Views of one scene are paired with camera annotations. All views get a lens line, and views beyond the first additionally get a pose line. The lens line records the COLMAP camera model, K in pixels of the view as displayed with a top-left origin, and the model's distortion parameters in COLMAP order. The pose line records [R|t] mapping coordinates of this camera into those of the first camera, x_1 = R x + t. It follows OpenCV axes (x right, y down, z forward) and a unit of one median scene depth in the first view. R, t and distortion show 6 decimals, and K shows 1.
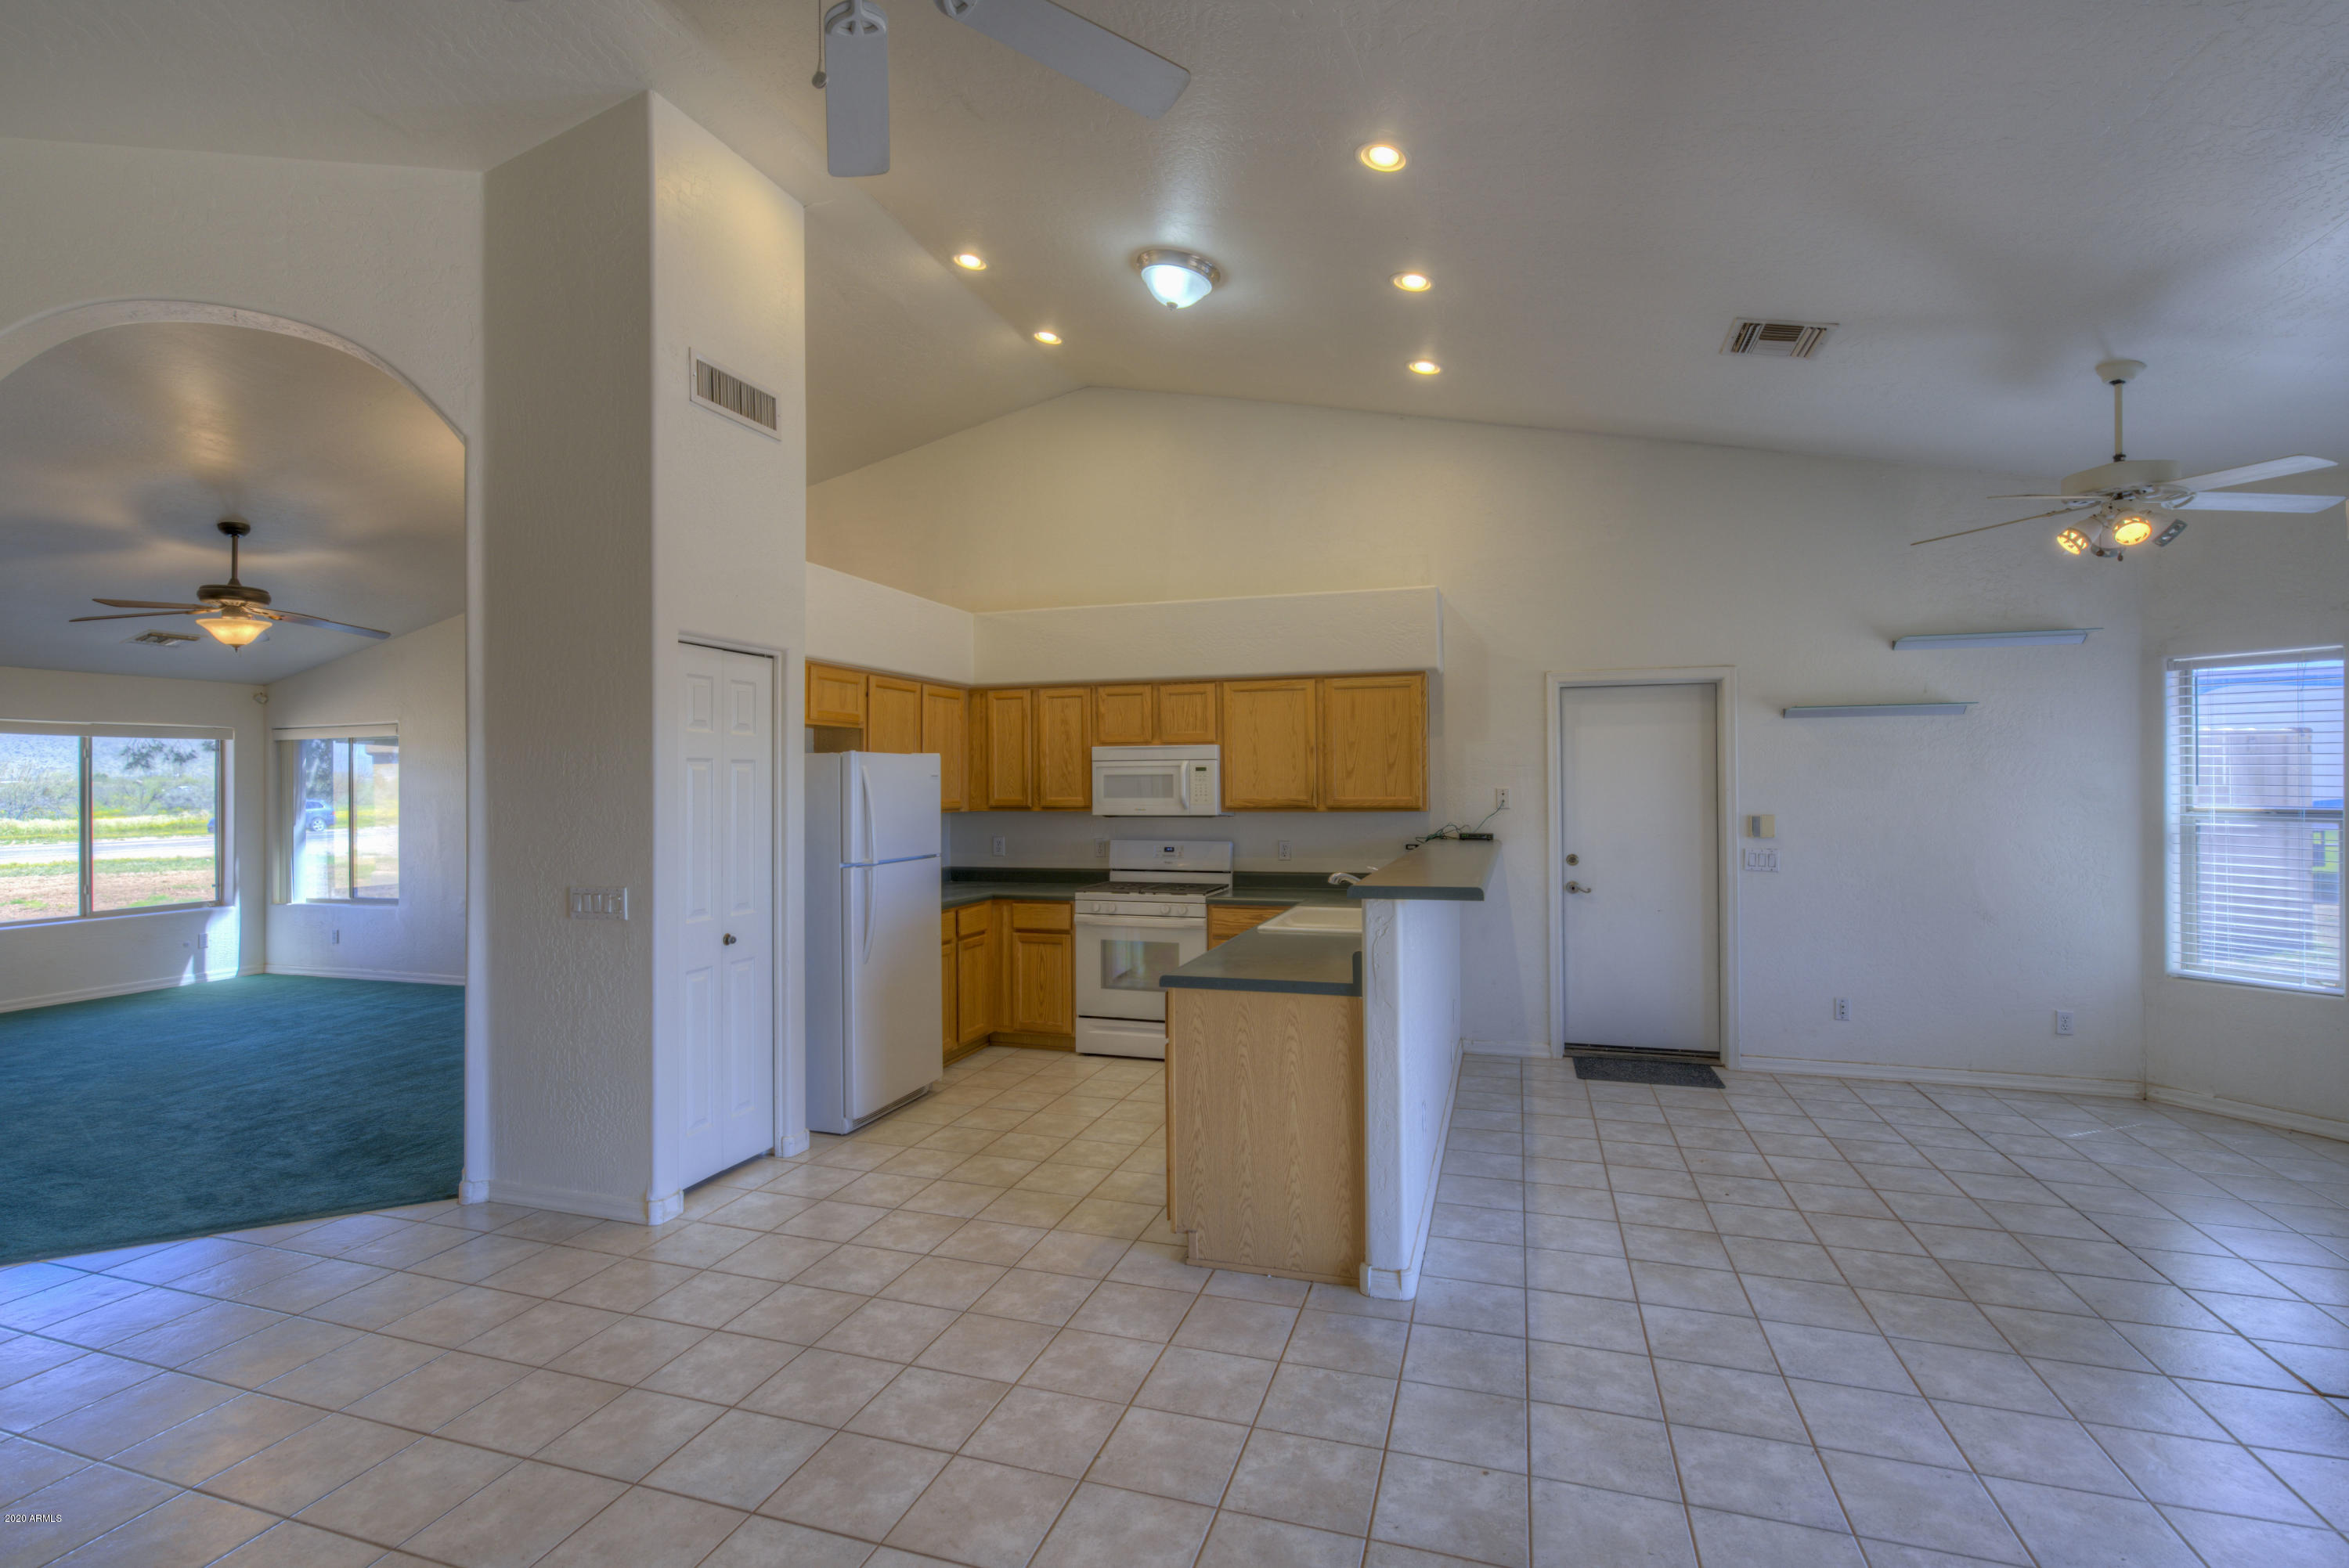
lens RADIAL K [[1111.1, 0, 1161.8], [0, 1111.1, 776.9], [0, 0, 1]] dist [-0.012384, 0.006690]
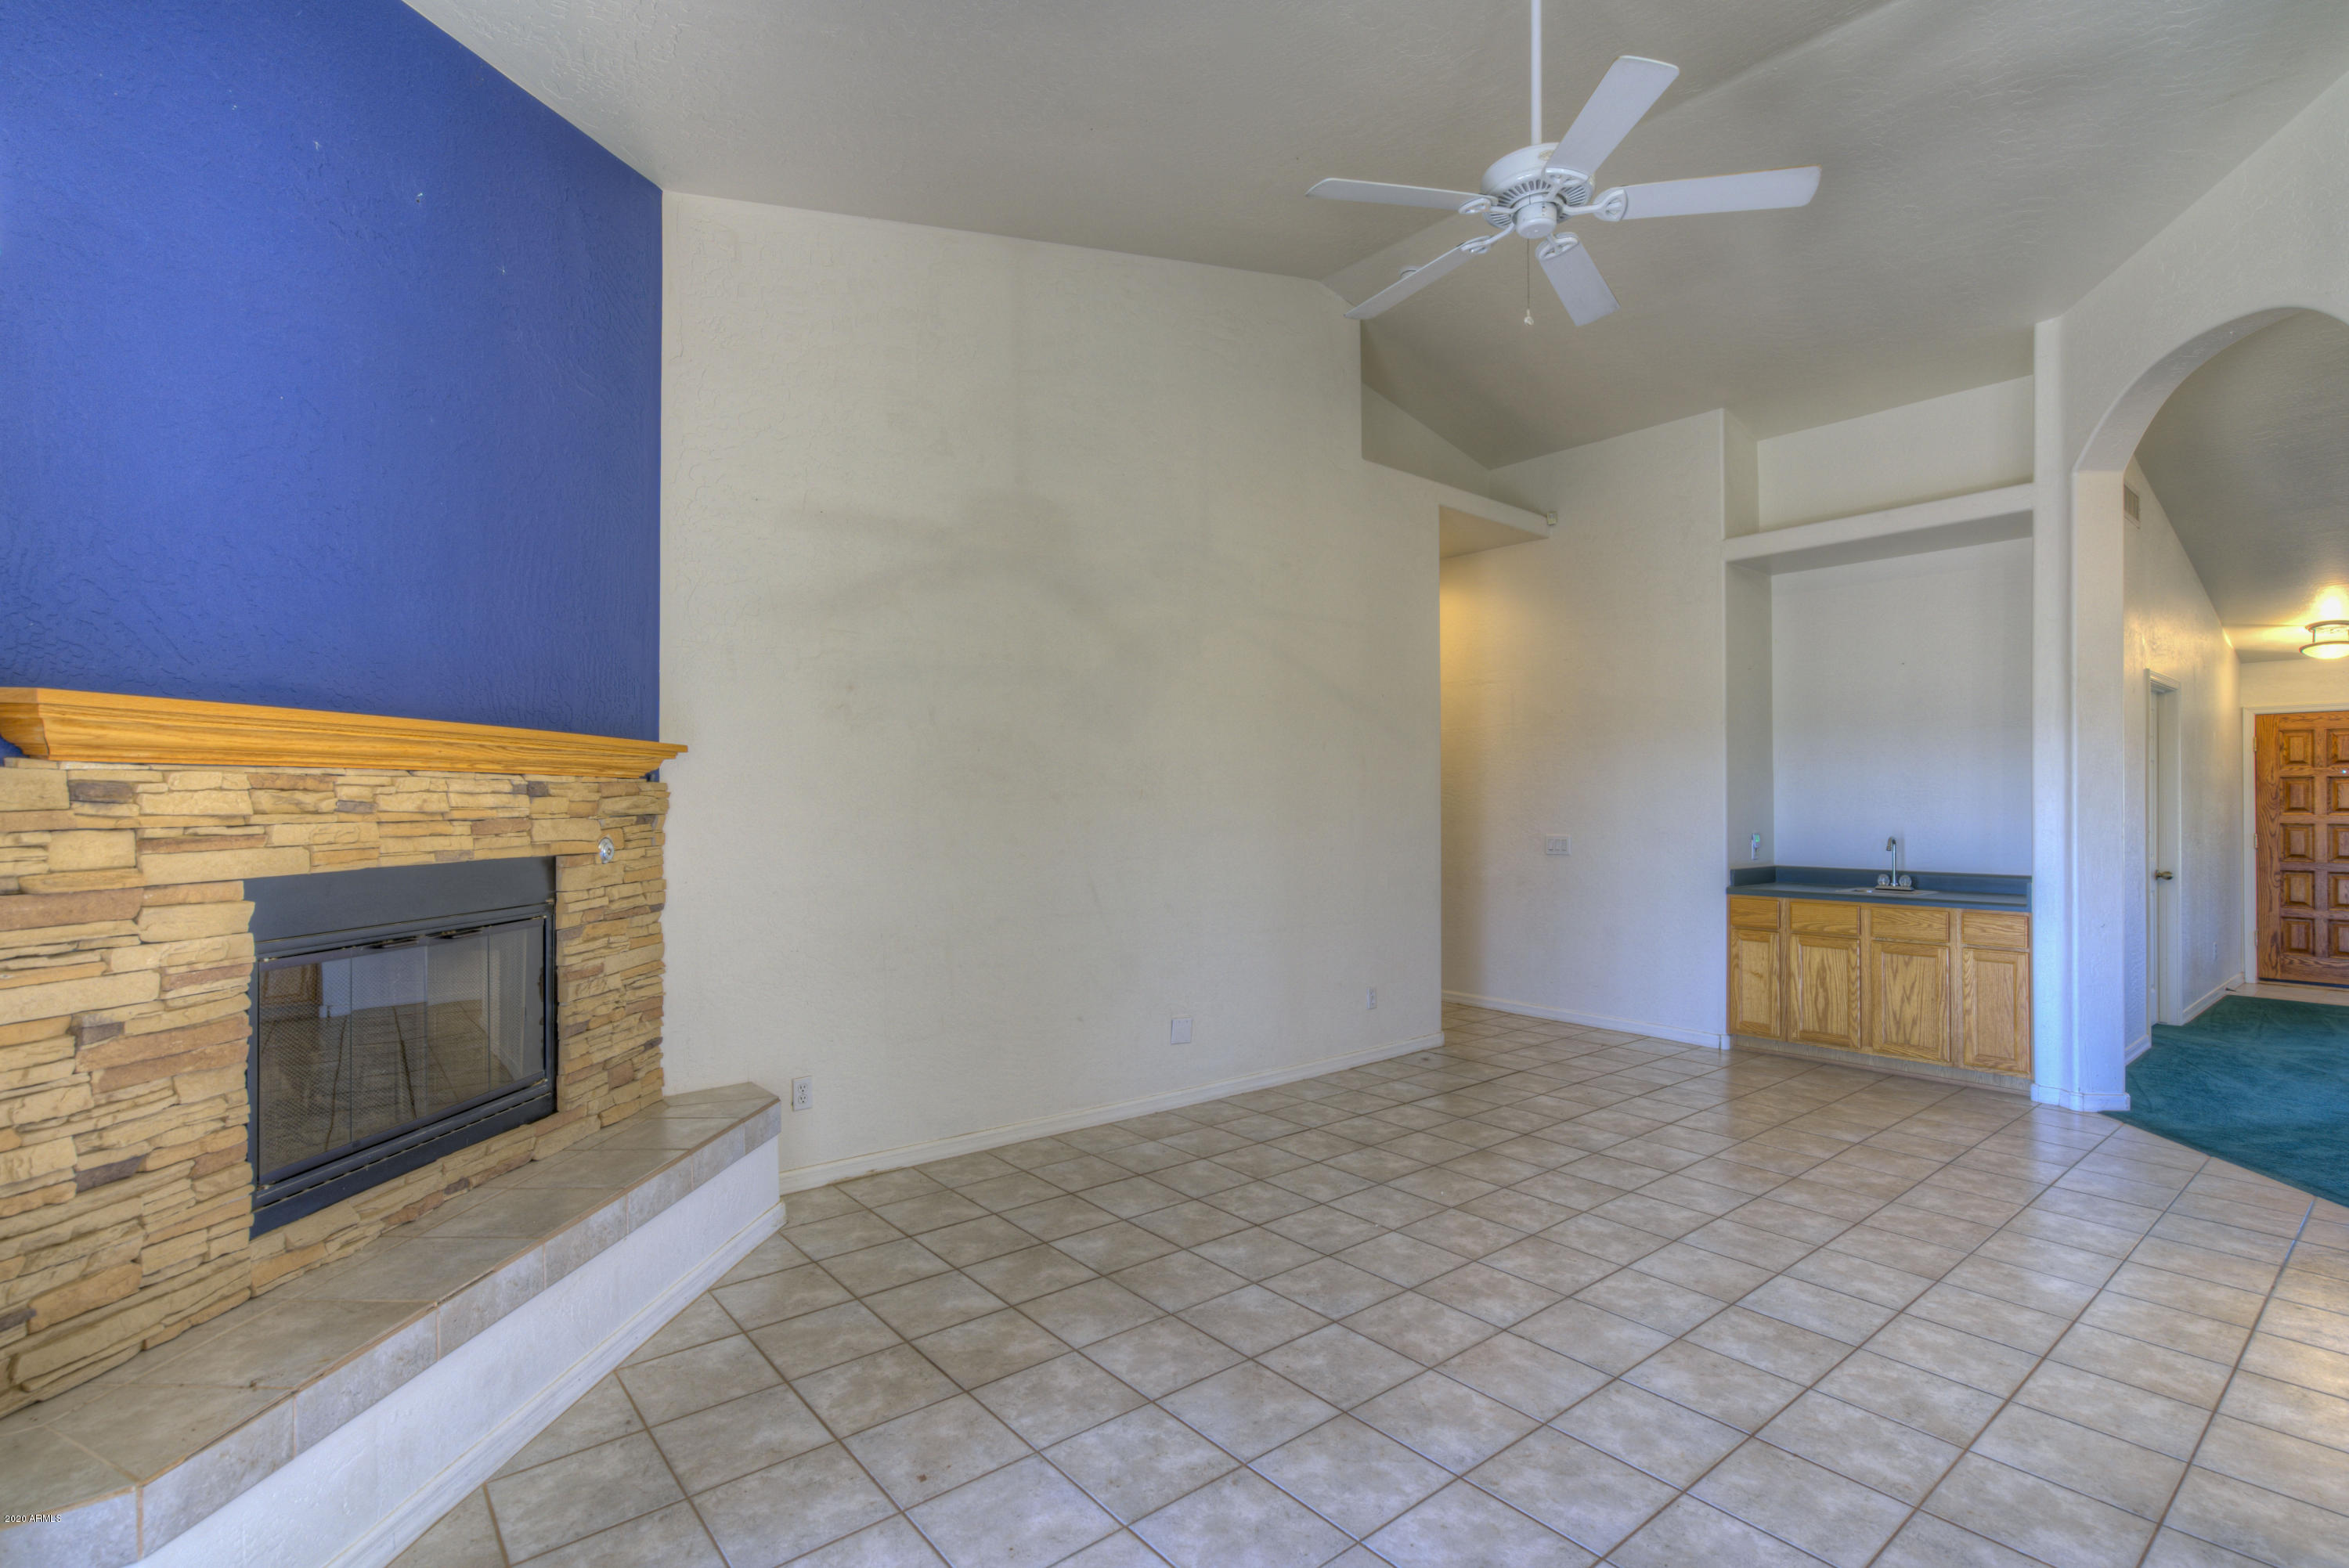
lens RADIAL K [[1111.1, 0, 1207.8], [0, 1111.1, 804.5], [0, 0, 1]] dist [-0.012384, 0.006690]
pose [[-0.532943, 0.005144, -0.846135, 0.423355], [-0.000719, 0.999978, 0.006532, 0.017510], [0.846151, 0.004089, -0.532928, 0.444408]]
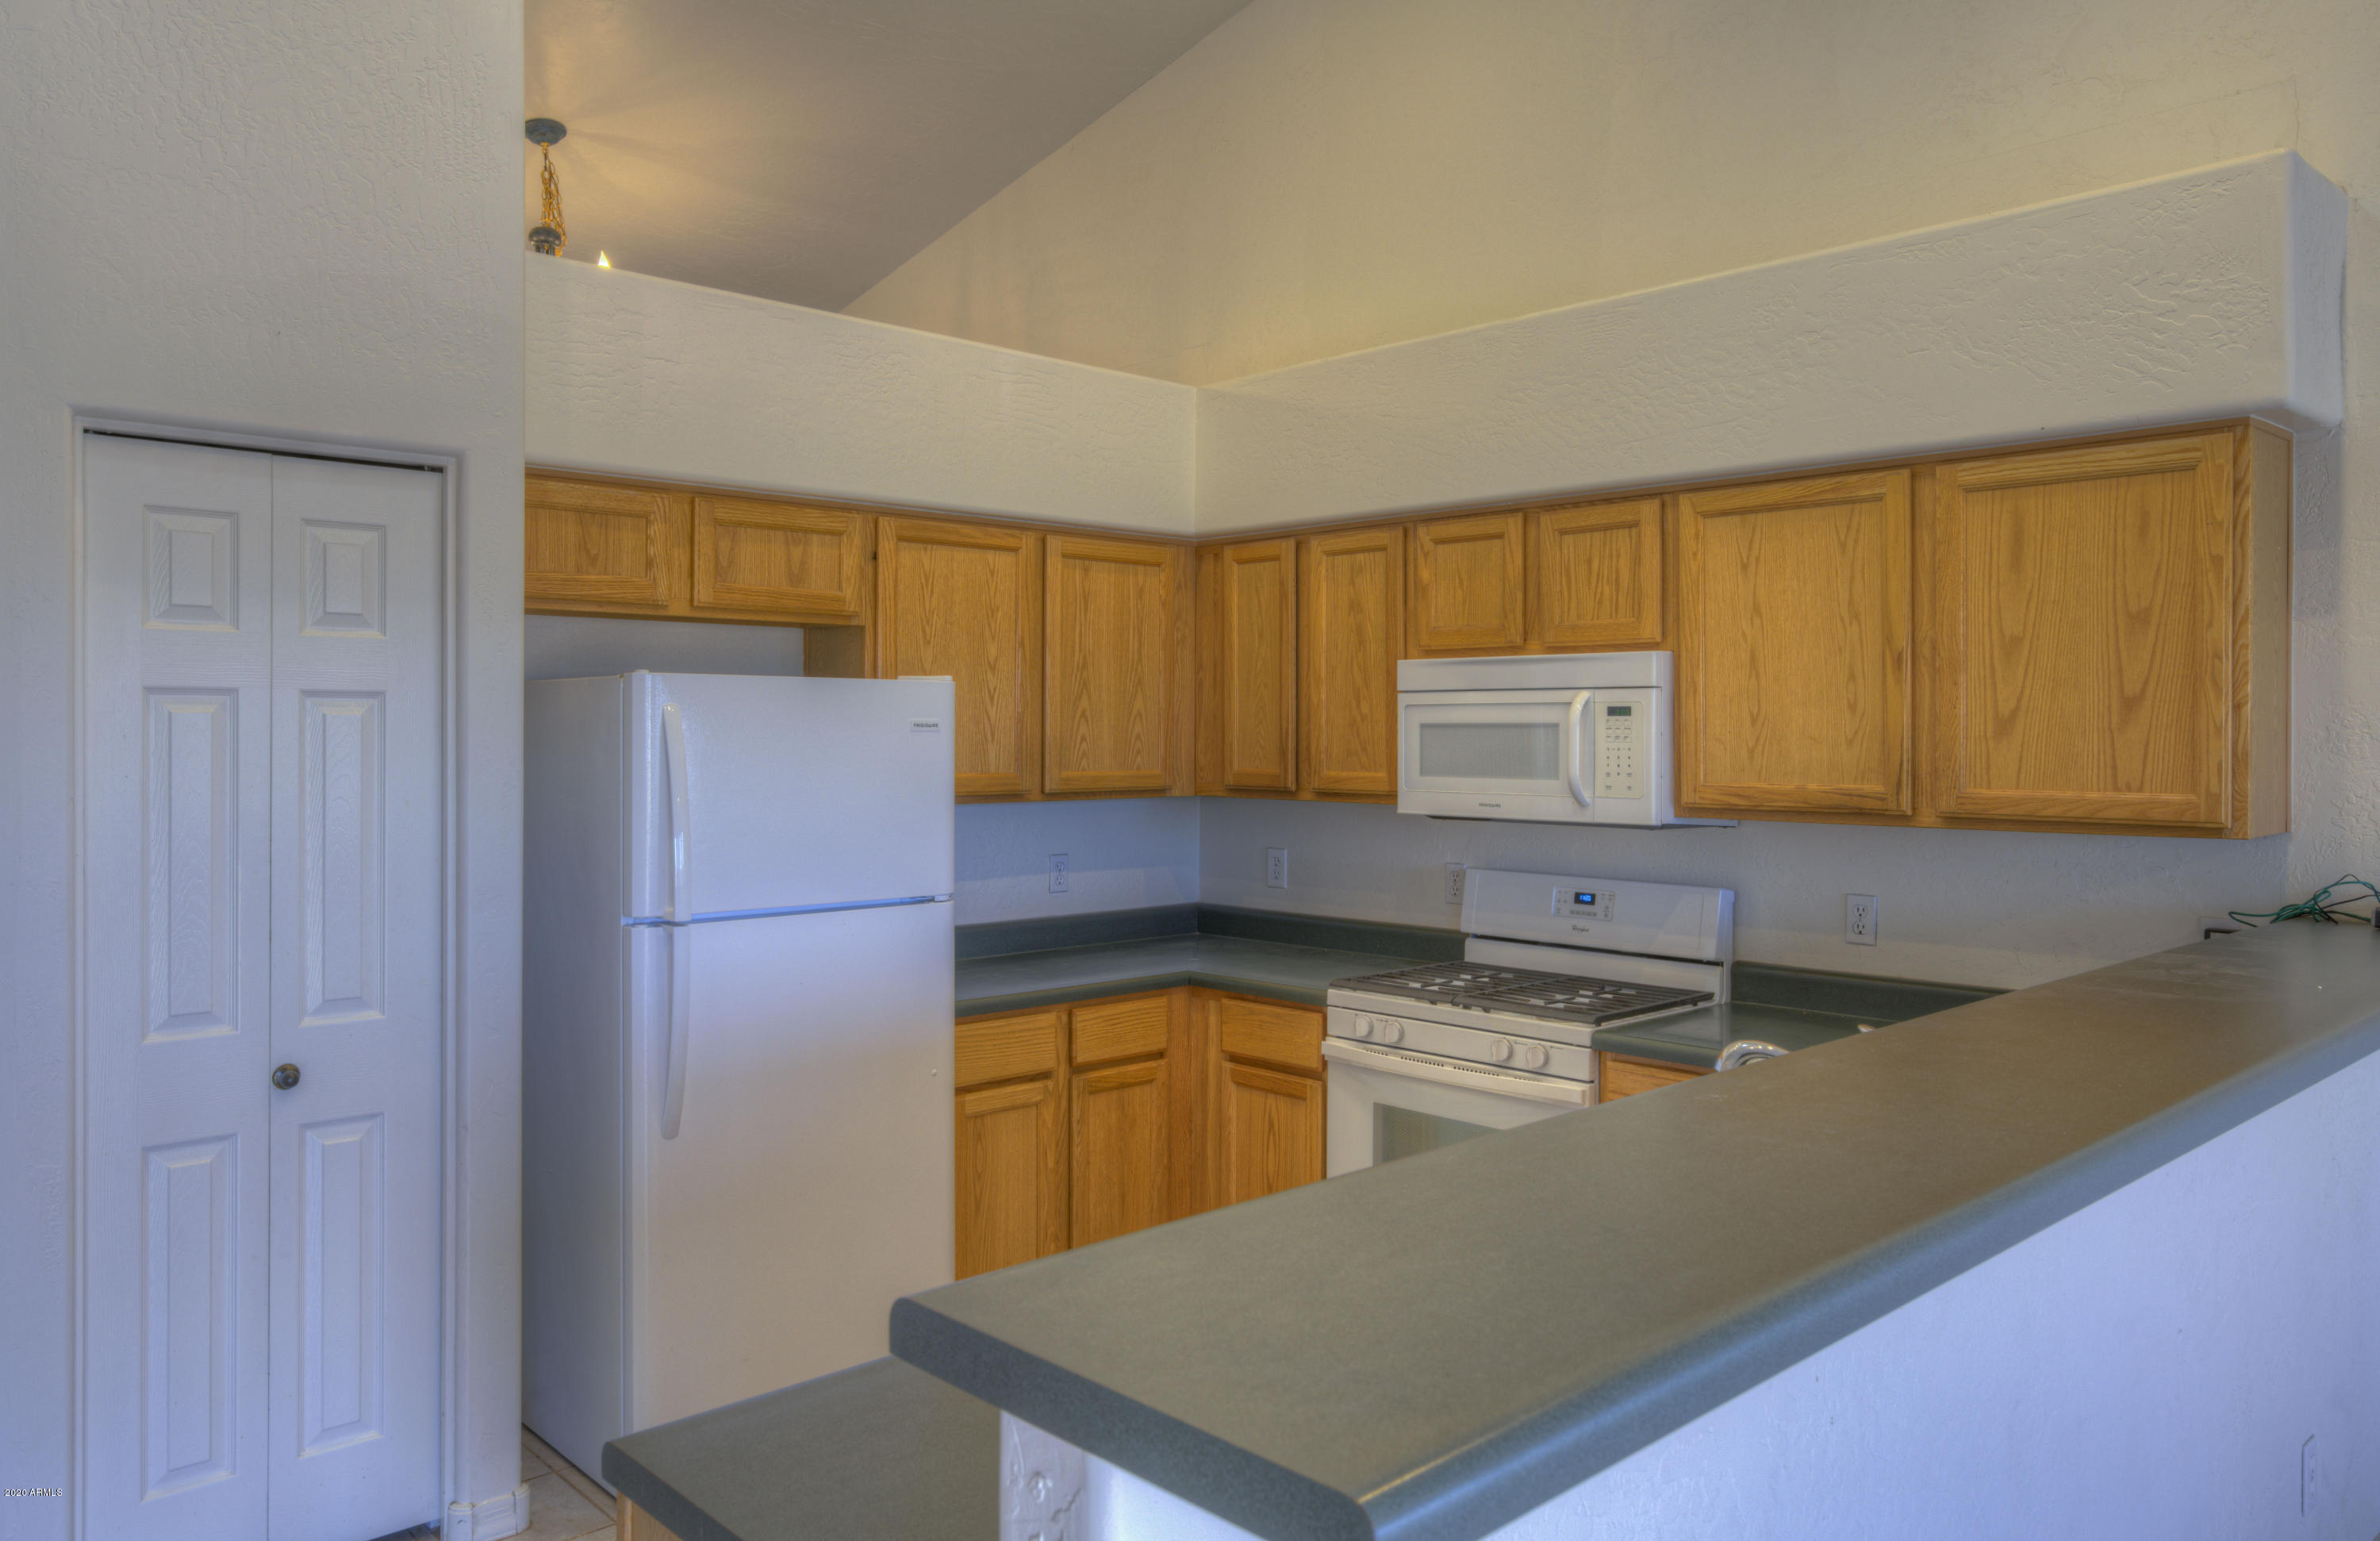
lens RADIAL K [[1640.2, 0, 1223.8], [0, 1640.2, 741.8], [0, 0, 1]] dist [-0.001543, 0.001714]
pose [[0.879434, 0.011452, -0.475884, 0.201695], [-0.004254, 0.999860, 0.016200, -0.004949], [0.476002, -0.012222, 0.879359, 0.418124]]
